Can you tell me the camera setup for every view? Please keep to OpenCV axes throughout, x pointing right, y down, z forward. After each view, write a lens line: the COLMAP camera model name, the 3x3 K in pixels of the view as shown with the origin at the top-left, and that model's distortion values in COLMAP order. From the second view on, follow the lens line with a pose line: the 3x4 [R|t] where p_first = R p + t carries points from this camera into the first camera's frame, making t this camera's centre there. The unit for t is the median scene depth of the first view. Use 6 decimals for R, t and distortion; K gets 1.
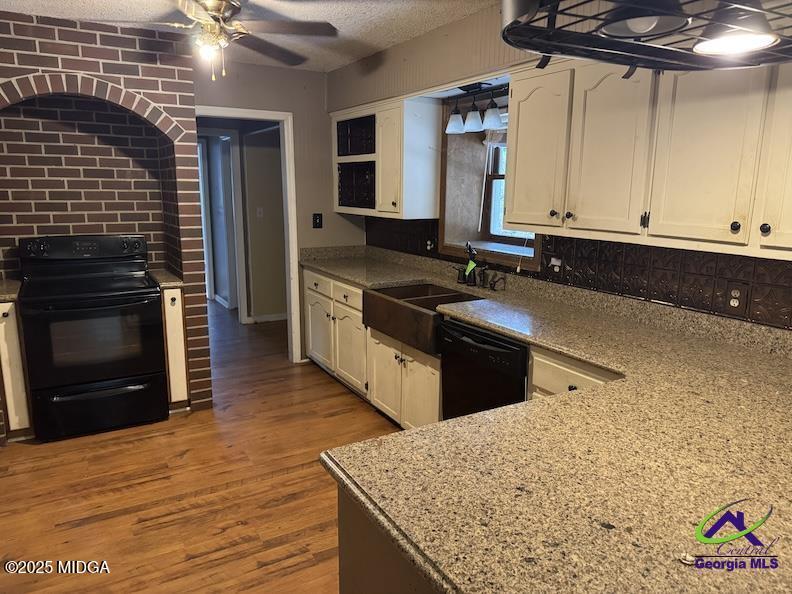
lens RADIAL K [[561.0, 0, 393.7], [0, 561.0, 296.5], [0, 0, 1]] dist [0.004763, 0.004302]
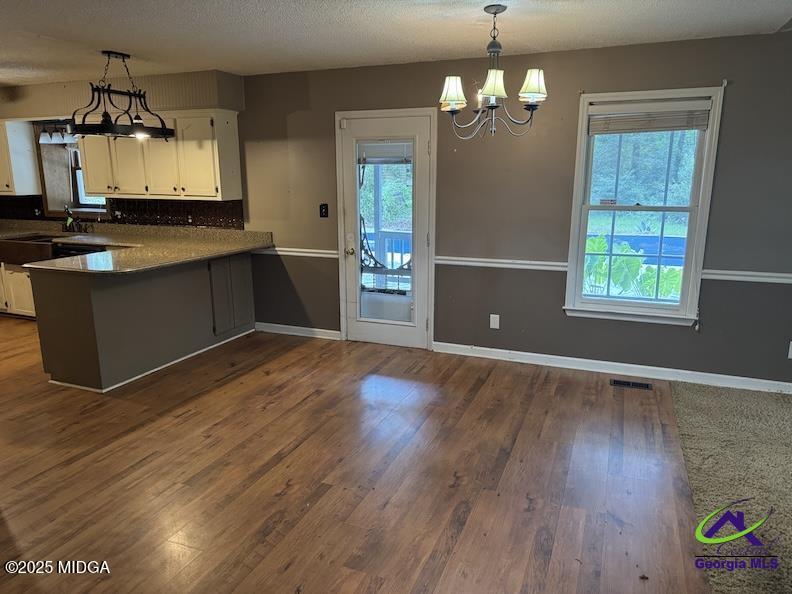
lens RADIAL K [[561.0, 0, 393.6], [0, 561.0, 299.4], [0, 0, 1]] dist [0.004763, 0.004302]
pose [[0.789250, -0.145505, 0.596584, -0.146851], [0.125977, 0.989224, 0.074607, 0.186159], [-0.601011, 0.016272, 0.799075, -1.003299]]
